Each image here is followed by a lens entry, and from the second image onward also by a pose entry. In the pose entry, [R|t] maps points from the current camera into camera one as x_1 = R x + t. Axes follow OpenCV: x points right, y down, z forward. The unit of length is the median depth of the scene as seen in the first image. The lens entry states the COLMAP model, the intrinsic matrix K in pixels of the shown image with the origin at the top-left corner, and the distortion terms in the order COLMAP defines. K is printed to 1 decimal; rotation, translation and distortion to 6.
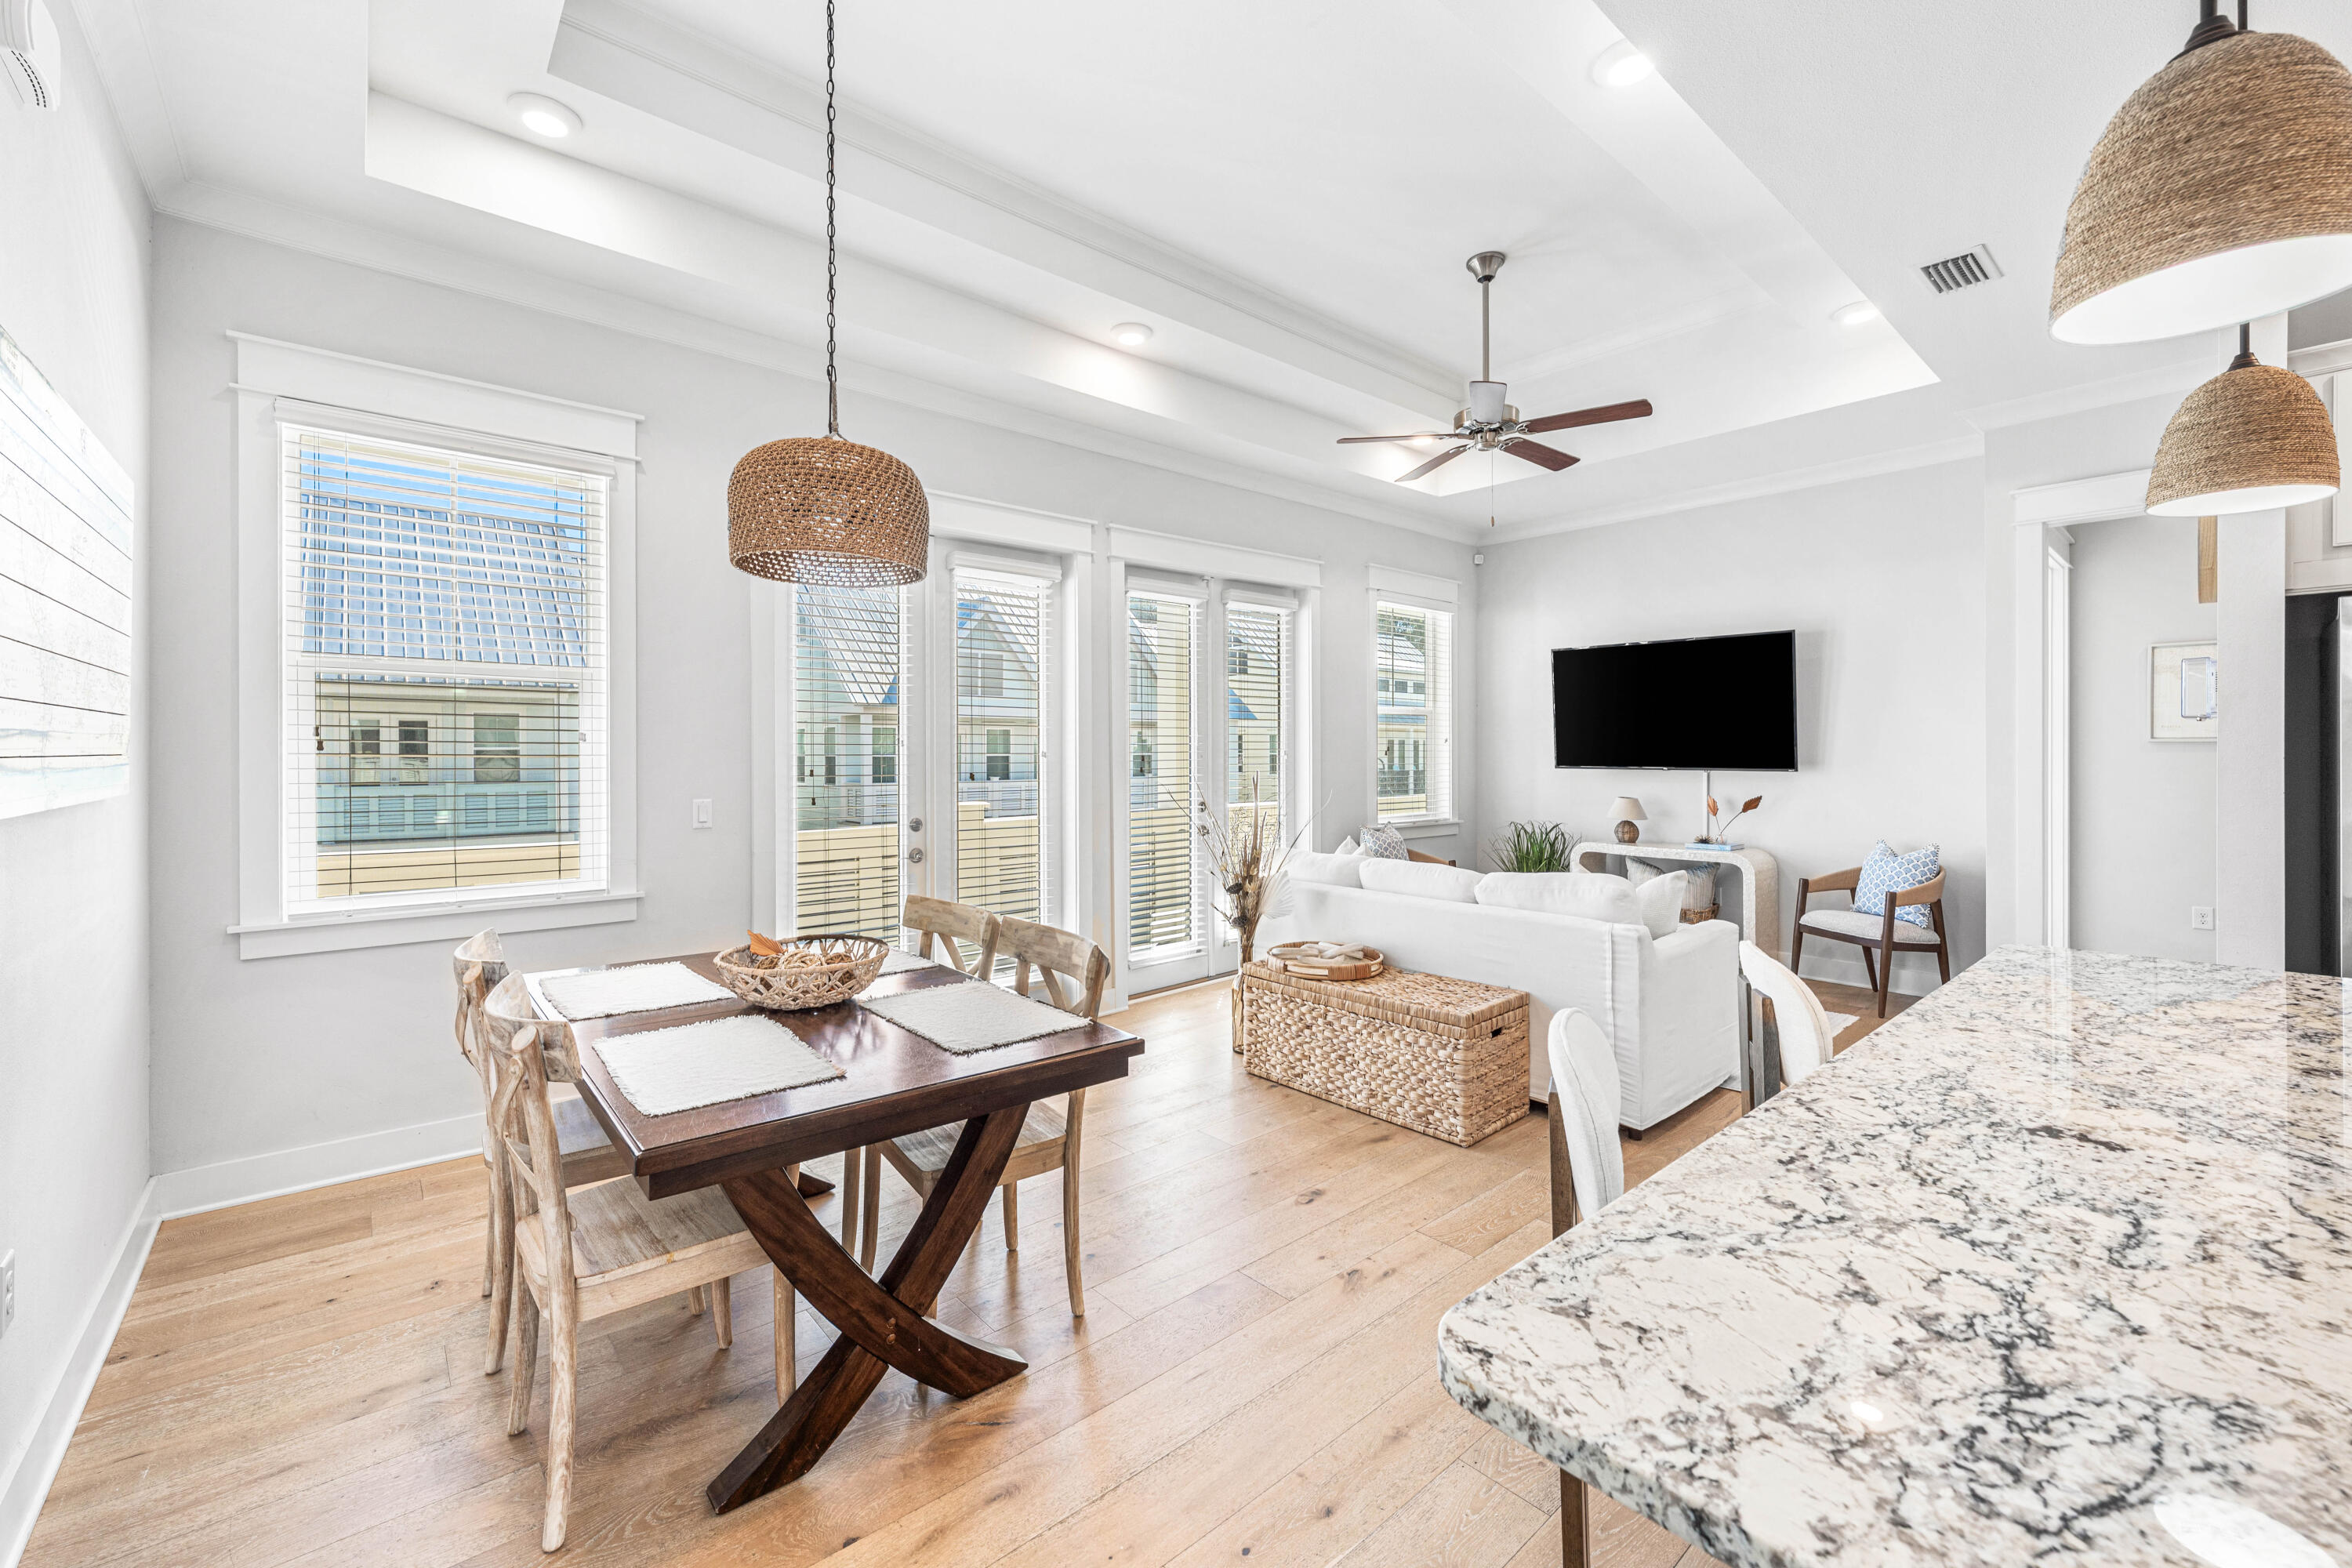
lens RADIAL K [[959.7, 0, 1162.0], [0, 959.7, 756.1], [0, 0, 1]] dist [0.007440, 0.000012]
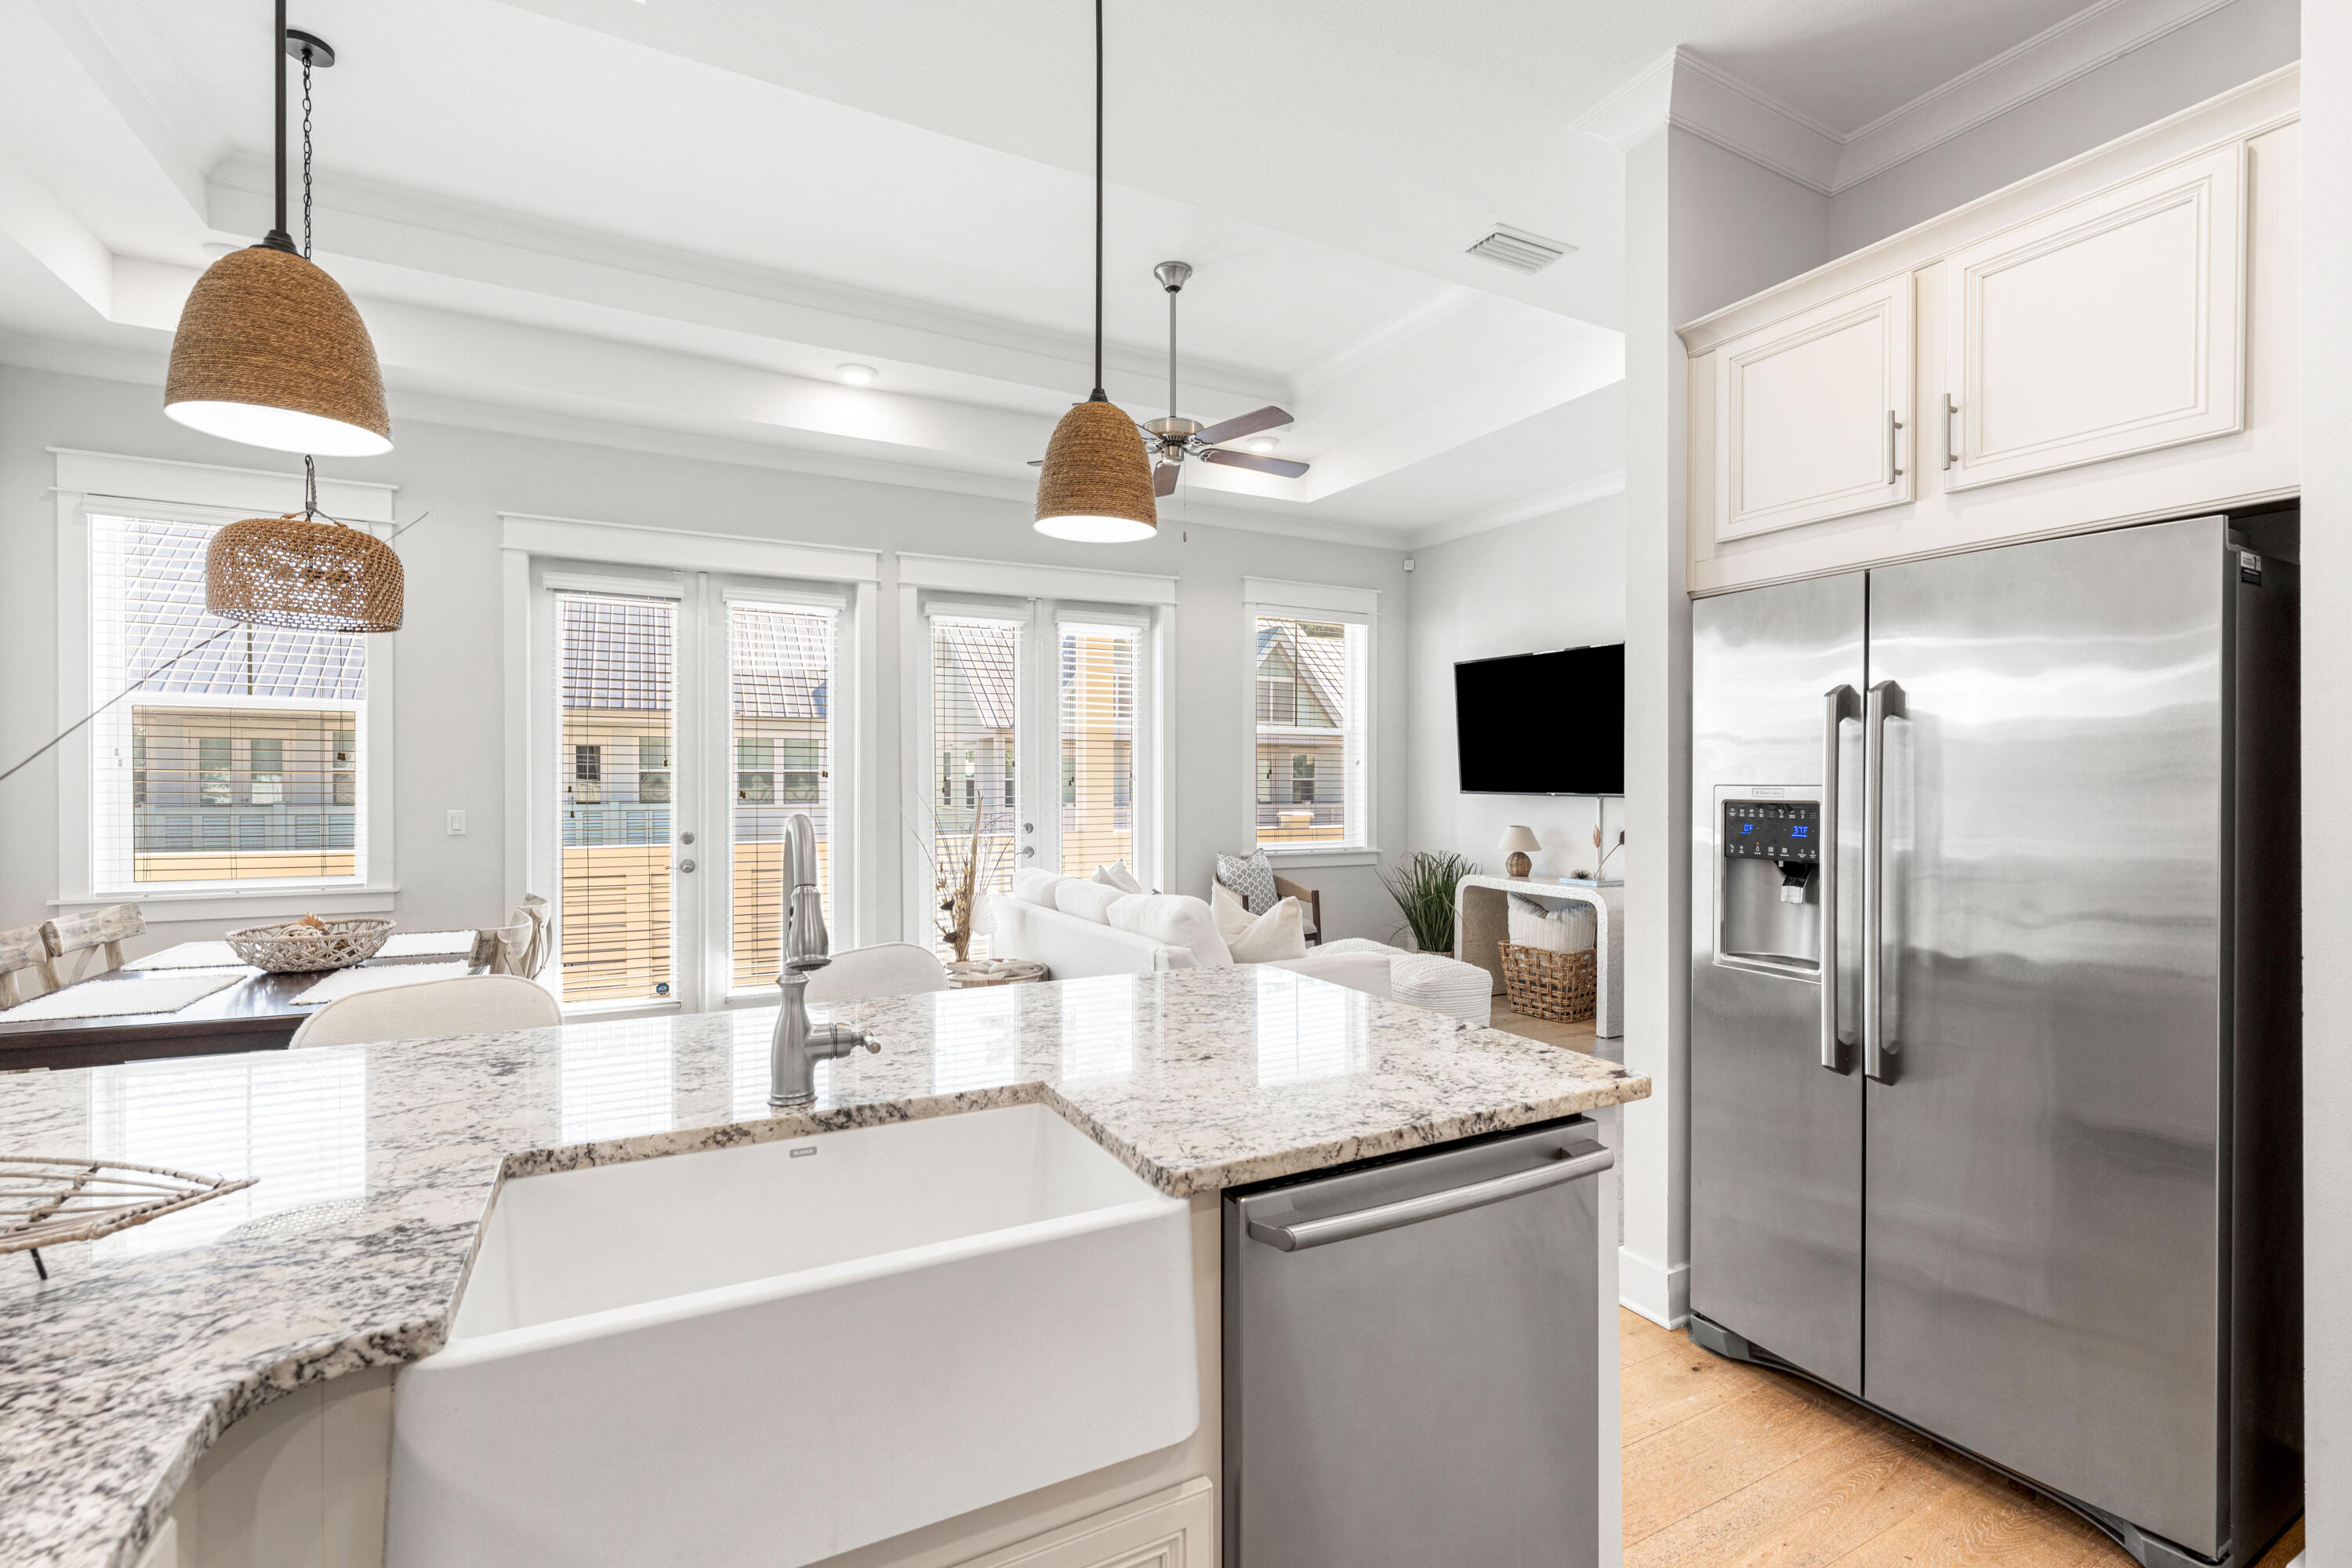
lens RADIAL K [[1033.6, 0, 1176.0], [0, 1033.6, 784.0], [0, 0, 1]] dist [0.001397, 0.000169]
pose [[0.975224, 0.006133, -0.221137, 0.466093], [-0.005642, 0.999980, 0.002852, 0.003250], [0.221150, -0.001534, 0.975239, -0.019135]]
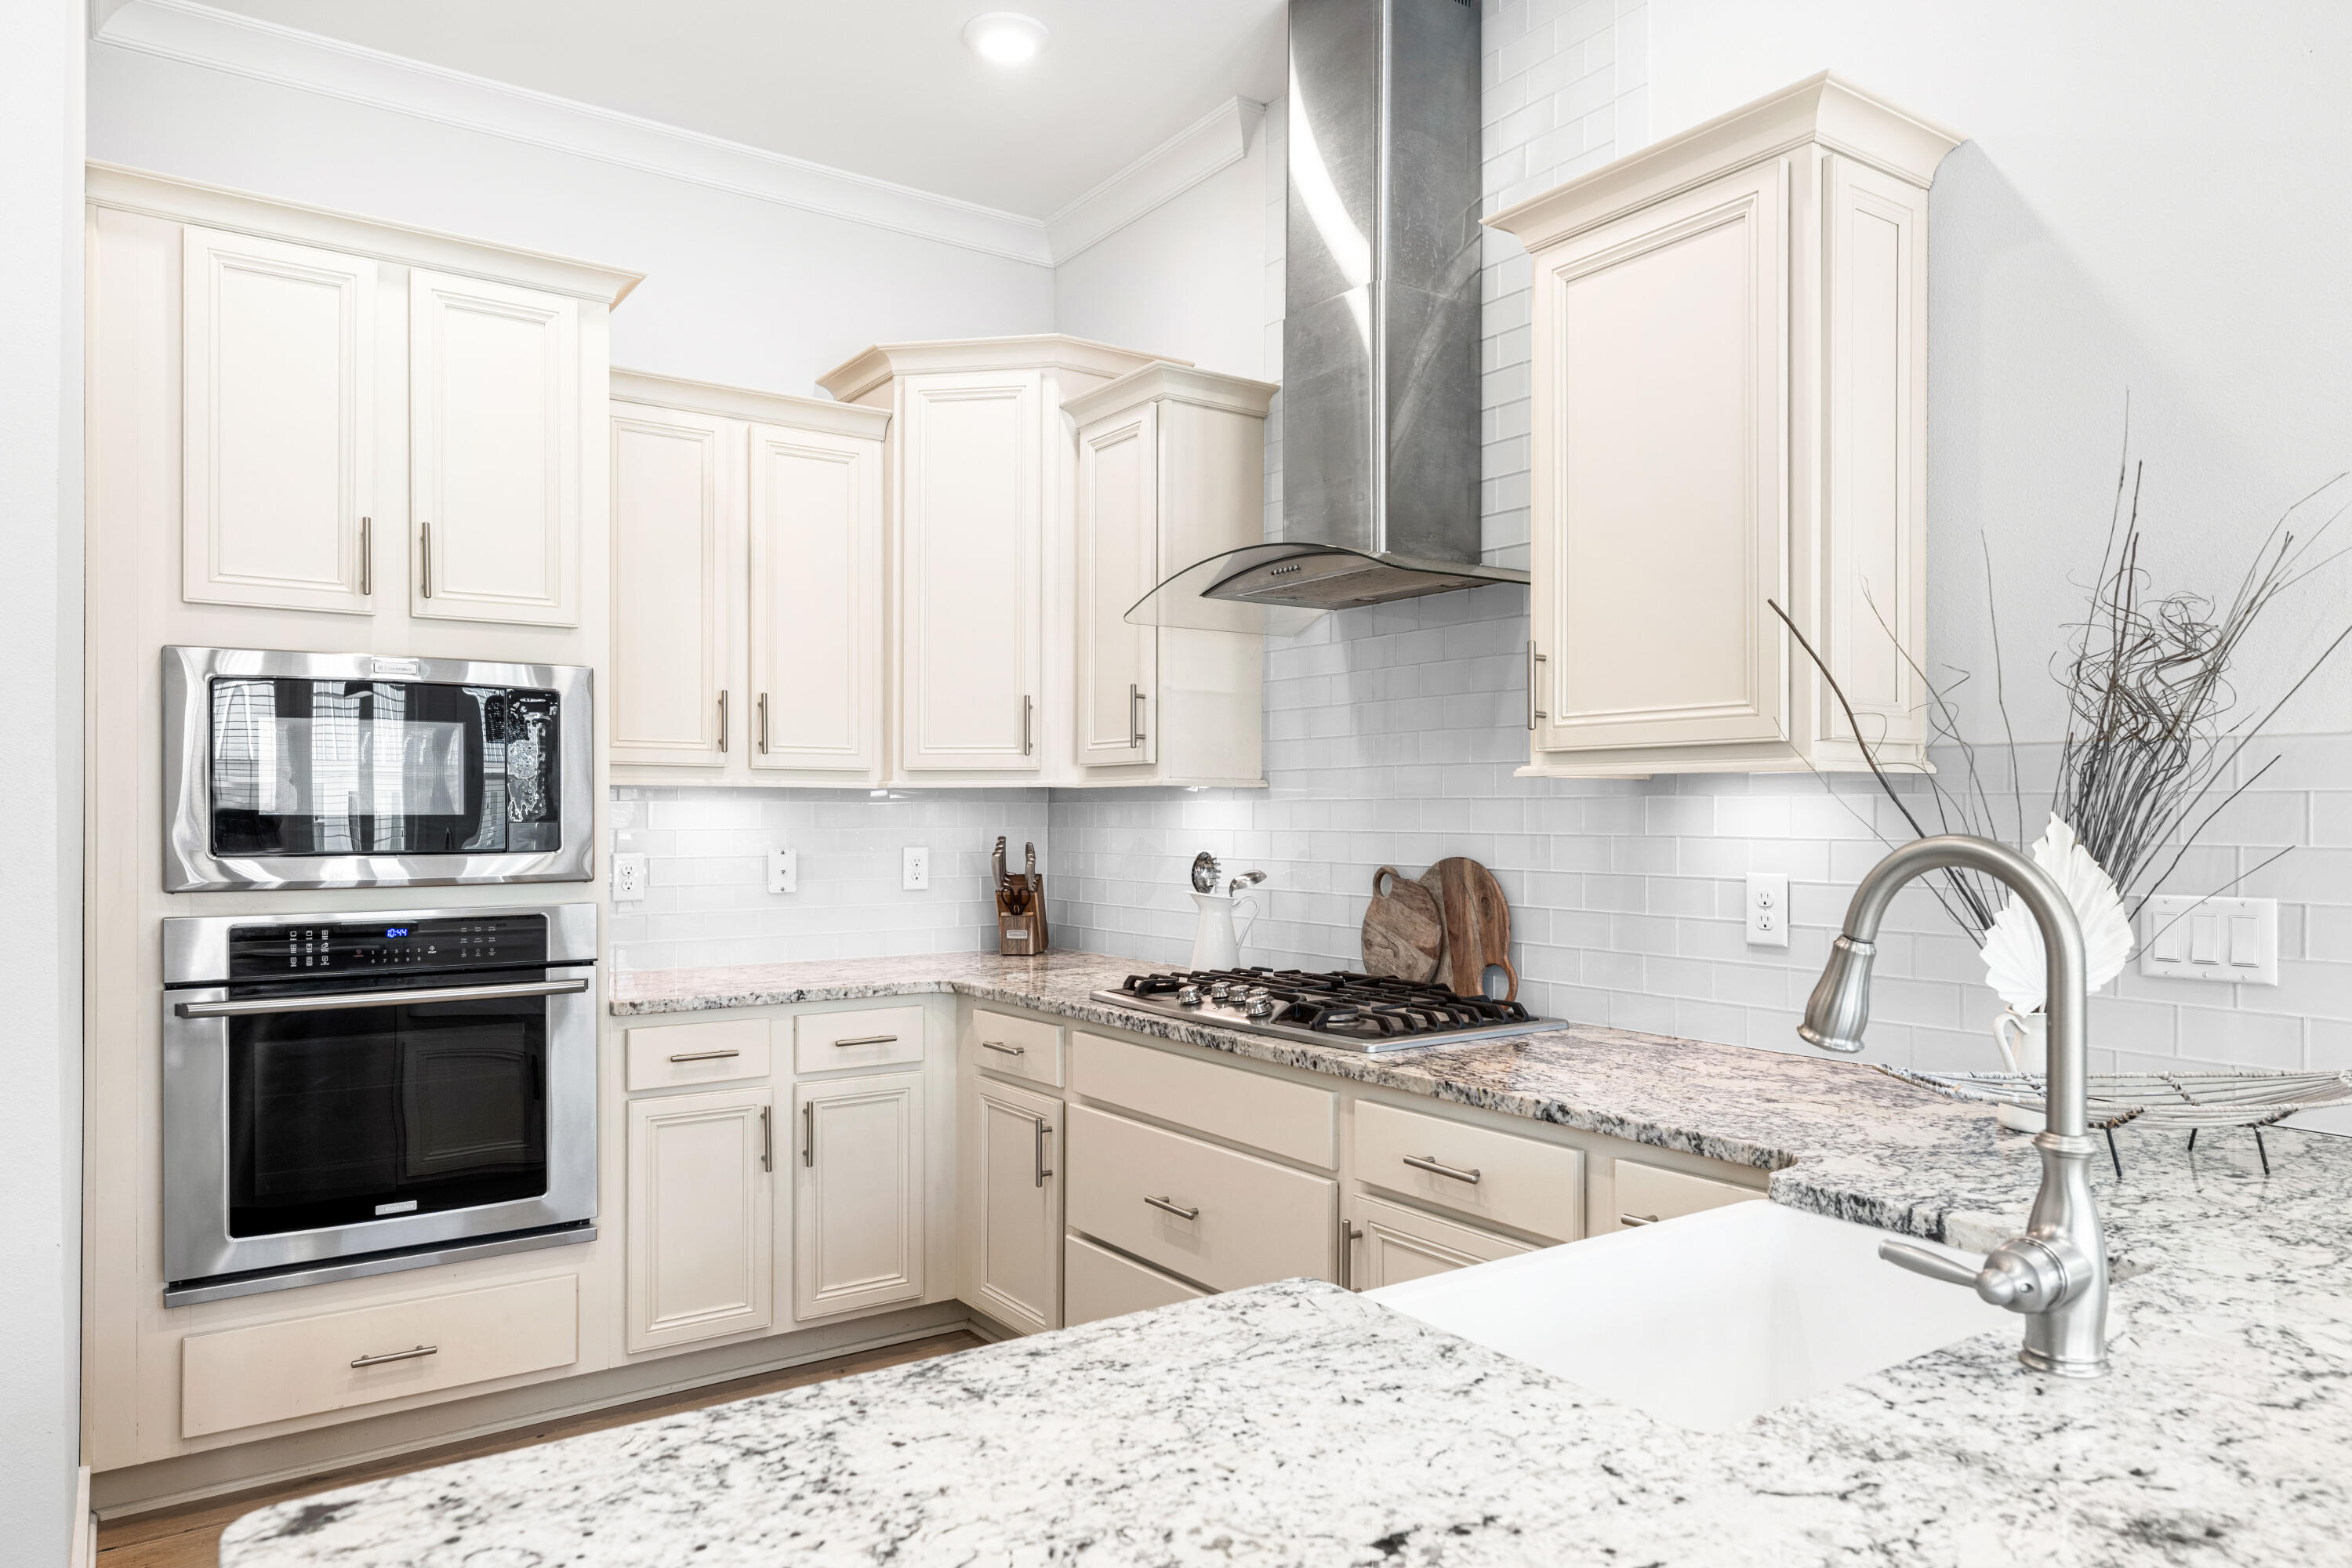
lens RADIAL K [[1516.3, 0, 1176.6], [0, 1516.3, 808.2], [0, 0, 1]] dist [0.004523, 0.002120]
pose [[-0.994820, 0.002438, 0.101625, 0.412986], [0.002707, 0.999993, 0.002505, 0.007130], [-0.101618, 0.002768, -0.994820, 0.449283]]
